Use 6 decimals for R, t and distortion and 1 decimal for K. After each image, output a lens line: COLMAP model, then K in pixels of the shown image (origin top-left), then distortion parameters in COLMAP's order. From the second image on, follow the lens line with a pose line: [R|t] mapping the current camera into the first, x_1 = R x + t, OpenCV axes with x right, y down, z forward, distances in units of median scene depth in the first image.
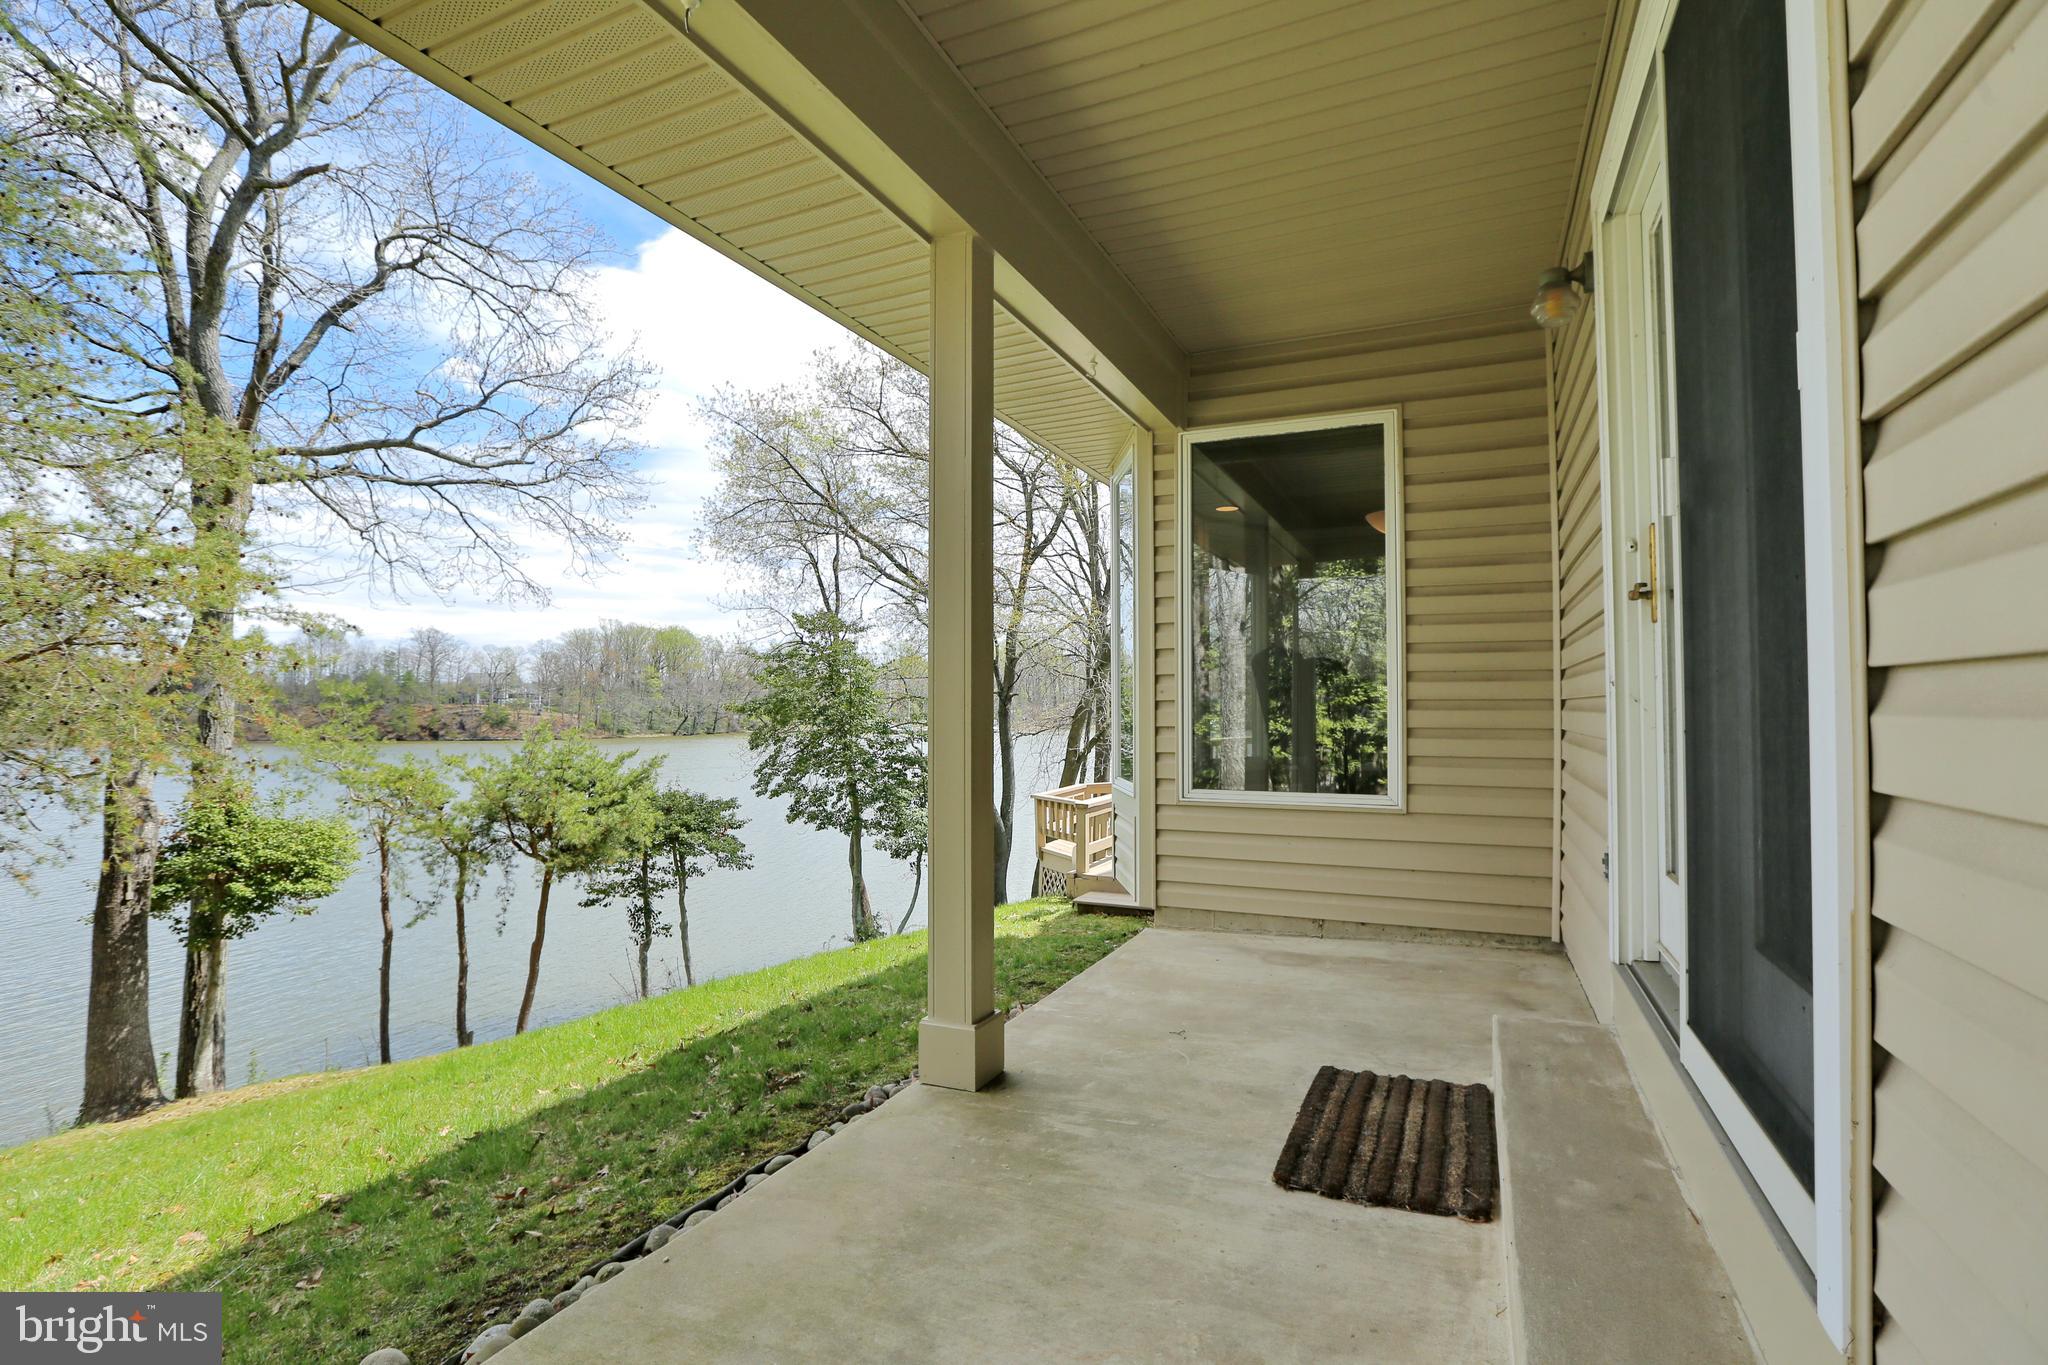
lens RADIAL K [[962.0, 0, 1004.6], [0, 962.0, 690.6], [0, 0, 1]] dist [-0.029352, 0.000321]
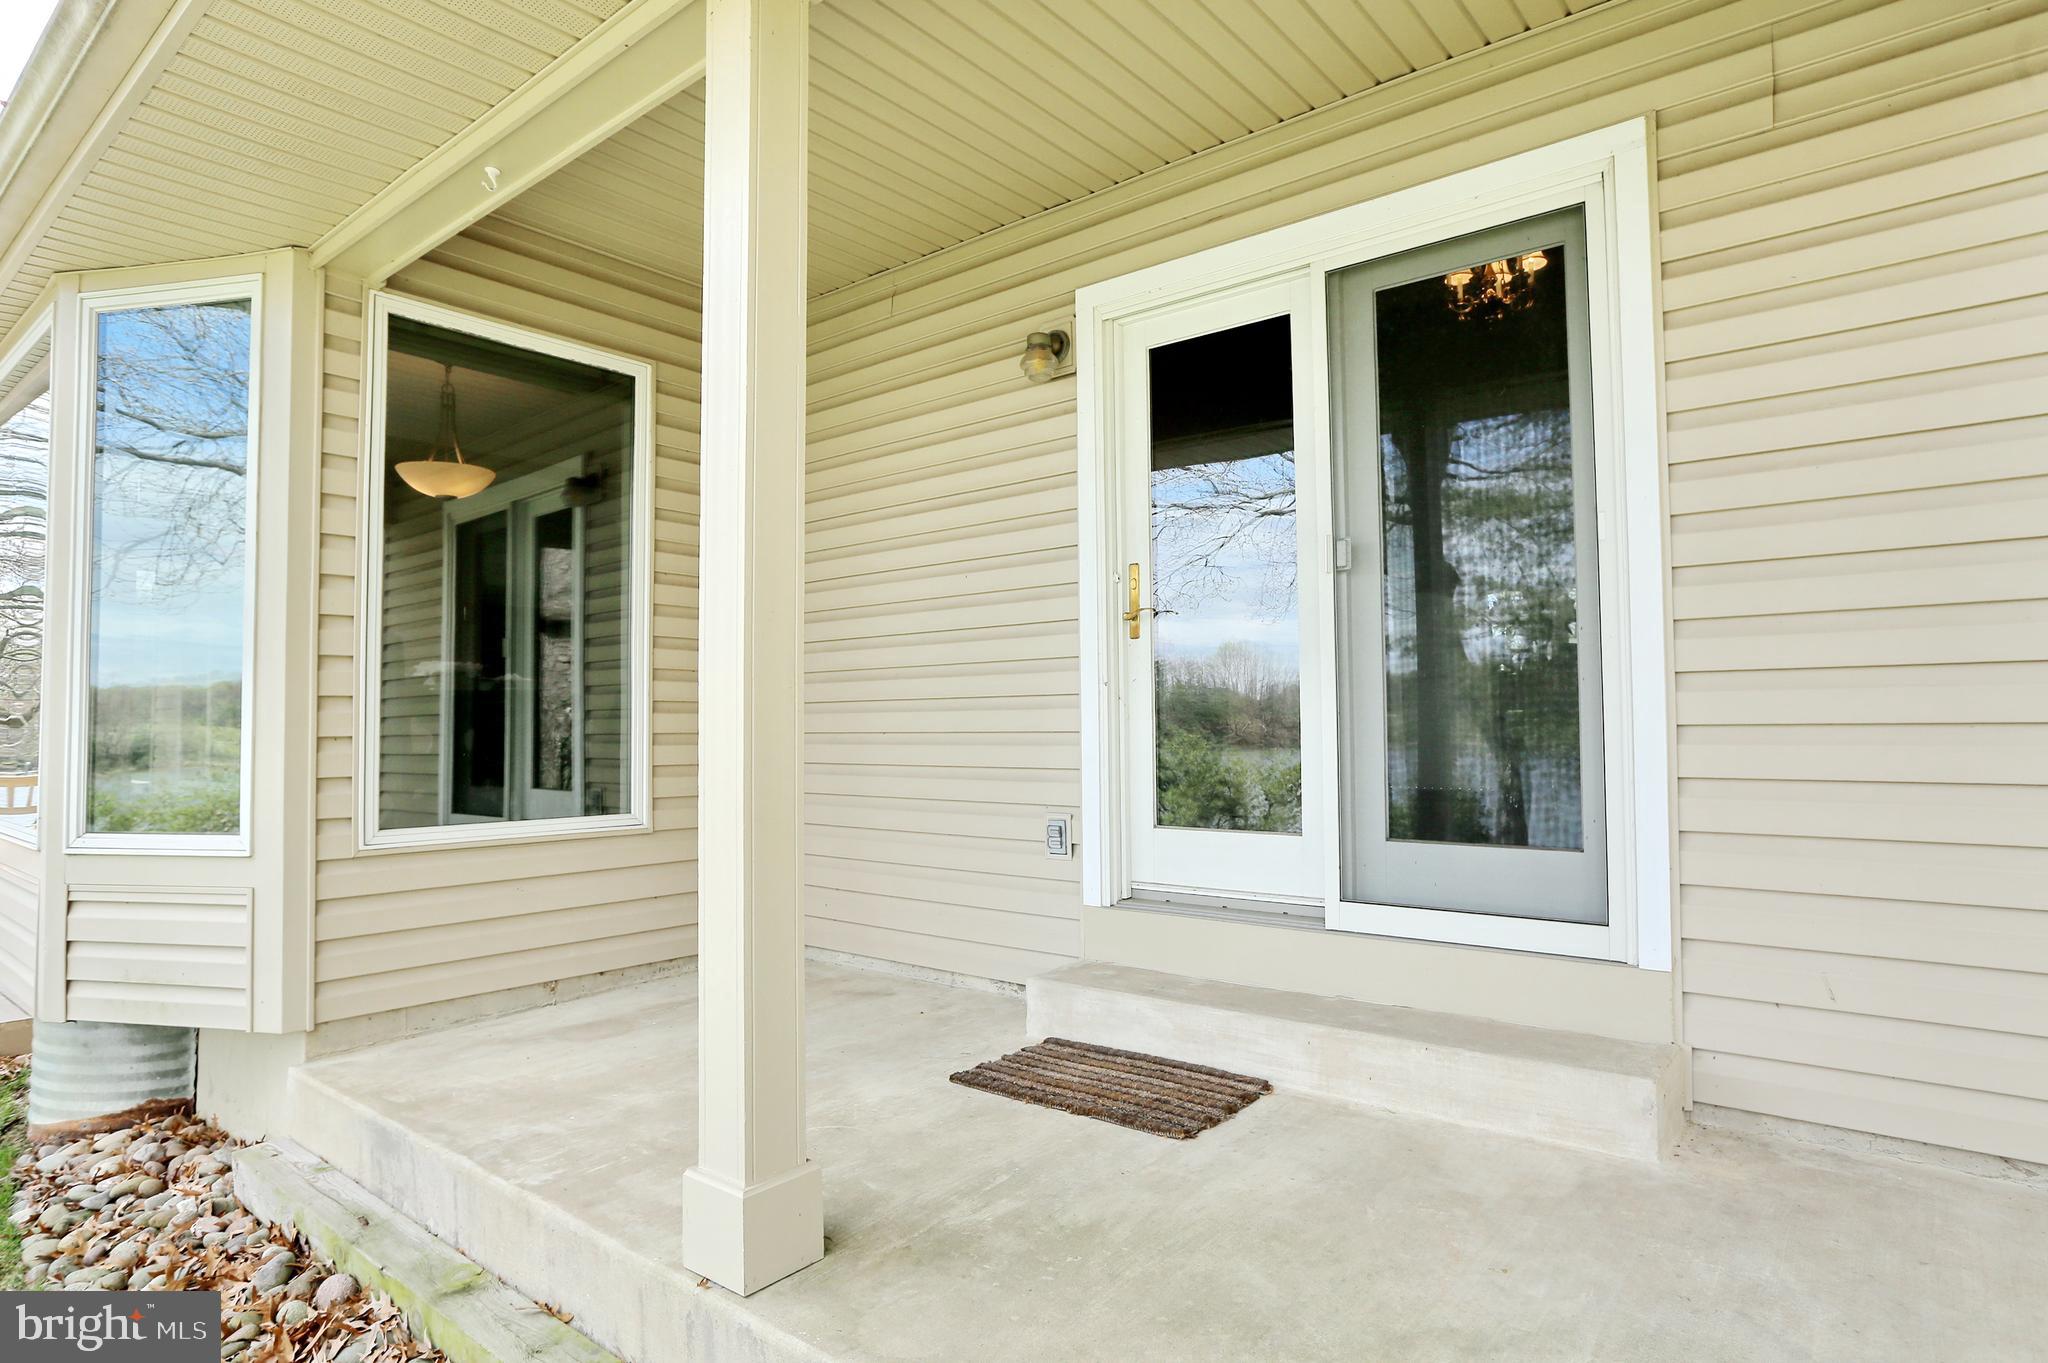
lens RADIAL K [[1128.6, 0, 1018.9], [0, 1128.6, 684.6], [0, 0, 1]] dist [-0.045298, 0.000393]
pose [[0.251584, 0.036871, 0.967133, -0.480265], [-0.008886, 0.999320, -0.035786, 0.028330], [-0.967795, 0.000409, 0.251741, 0.421106]]
